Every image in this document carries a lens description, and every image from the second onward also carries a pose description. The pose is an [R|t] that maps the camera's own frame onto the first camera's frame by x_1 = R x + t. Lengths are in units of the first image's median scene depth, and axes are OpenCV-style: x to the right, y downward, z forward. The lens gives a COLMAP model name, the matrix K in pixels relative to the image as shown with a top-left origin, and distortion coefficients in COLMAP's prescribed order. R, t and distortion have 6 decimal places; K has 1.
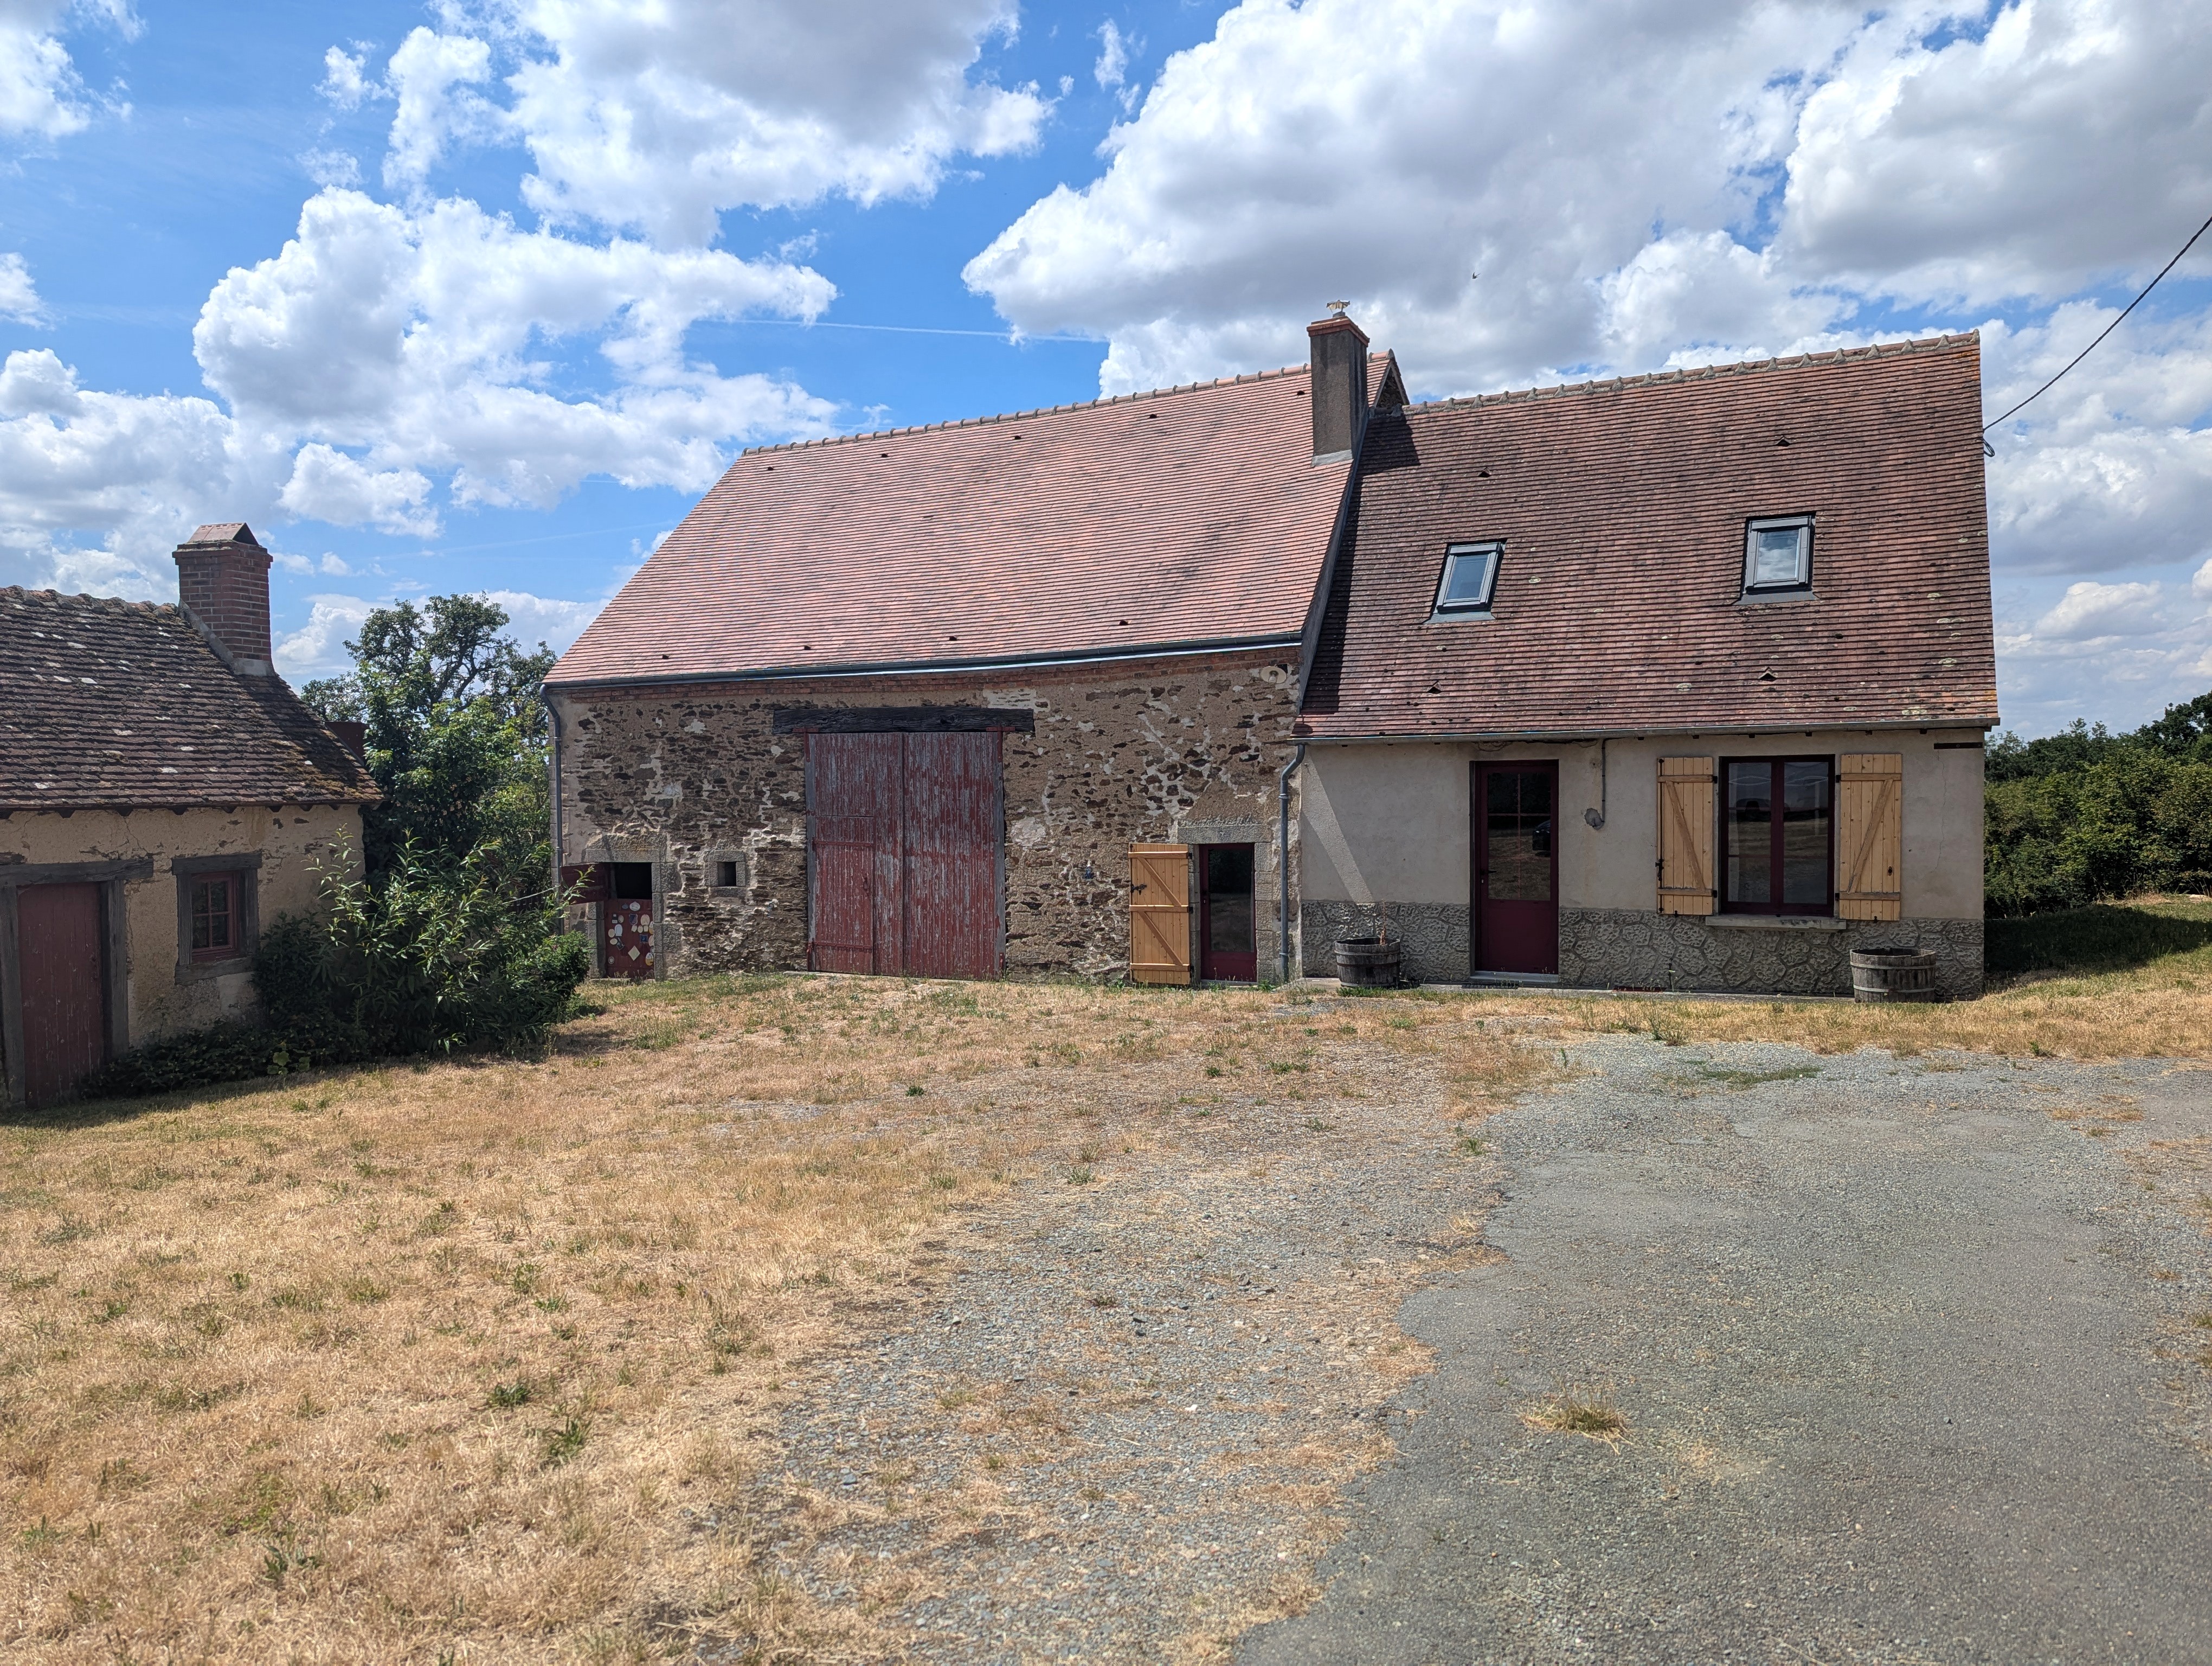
lens RADIAL K [[1570.1, 0, 1106.4], [0, 1570.1, 833.9], [0, 0, 1]] dist [0.014526, 0.001470]
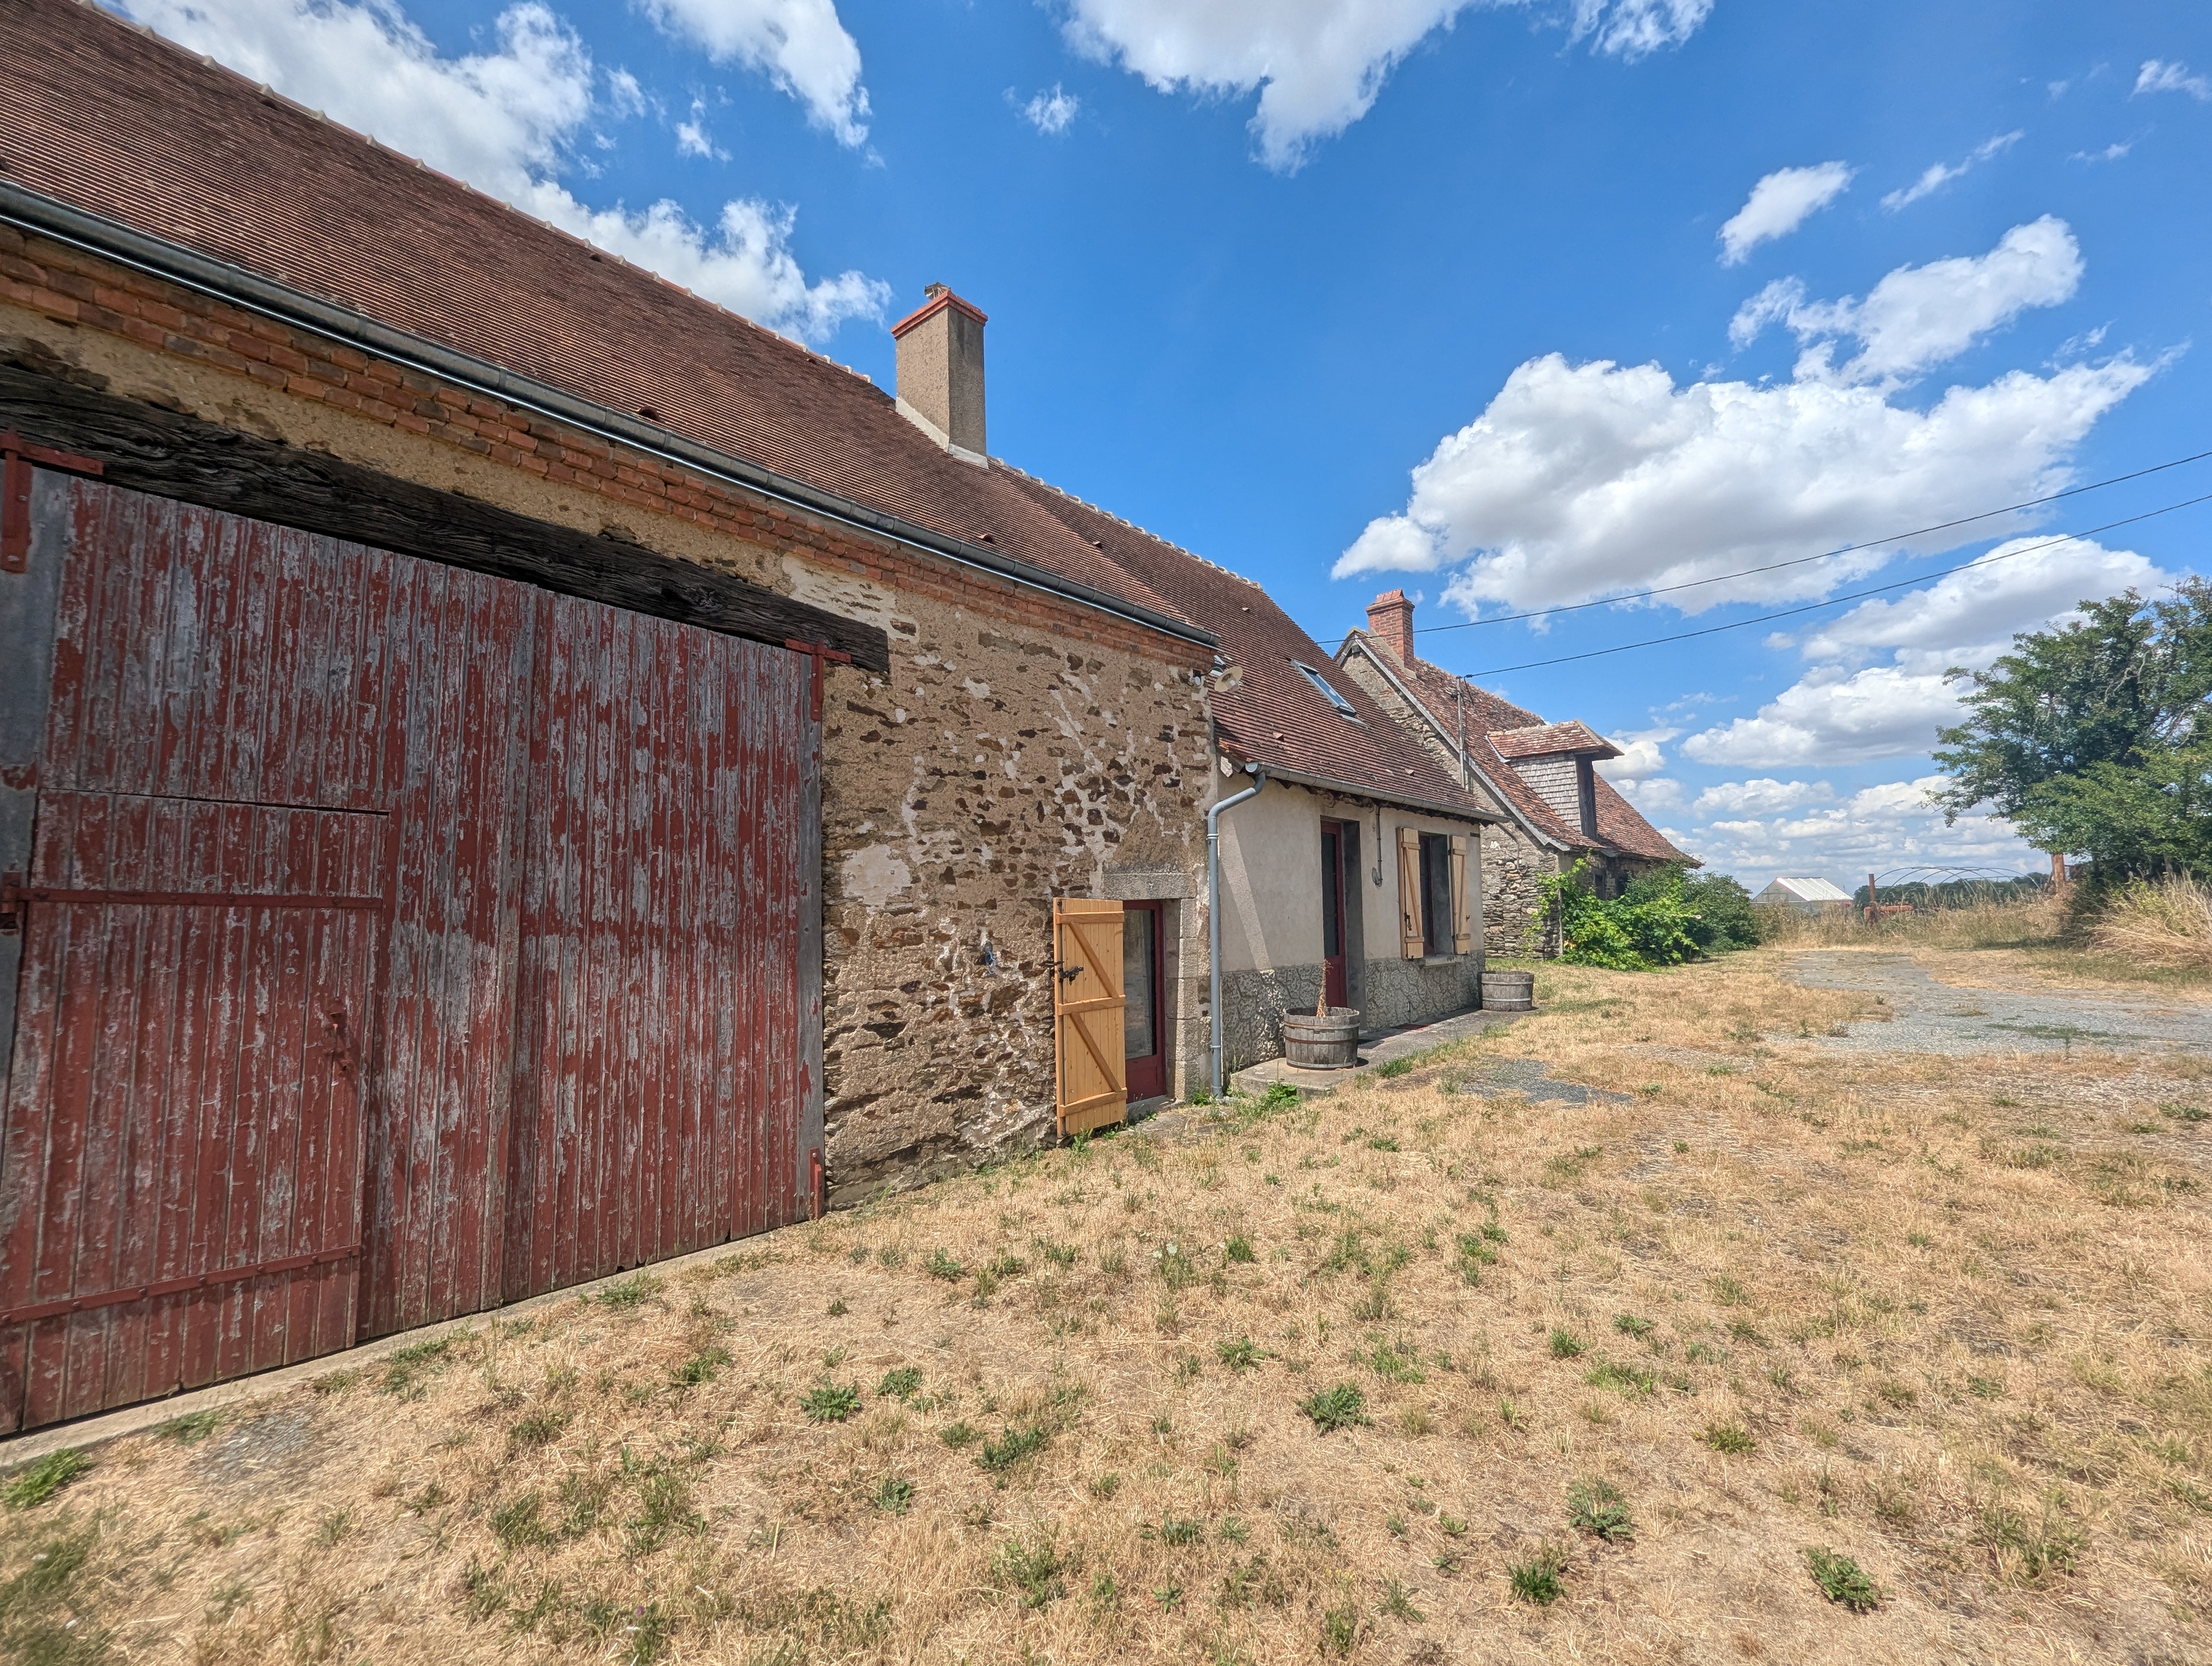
lens RADIAL K [[883.9, 0, 1105.5], [0, 883.9, 834.2], [0, 0, 1]] dist [-0.004757, -0.000197]
pose [[0.284779, 0.092428, 0.954127, -0.295158], [0.028856, 0.994063, -0.104909, 0.017043], [-0.958159, 0.057408, 0.280421, 0.874182]]
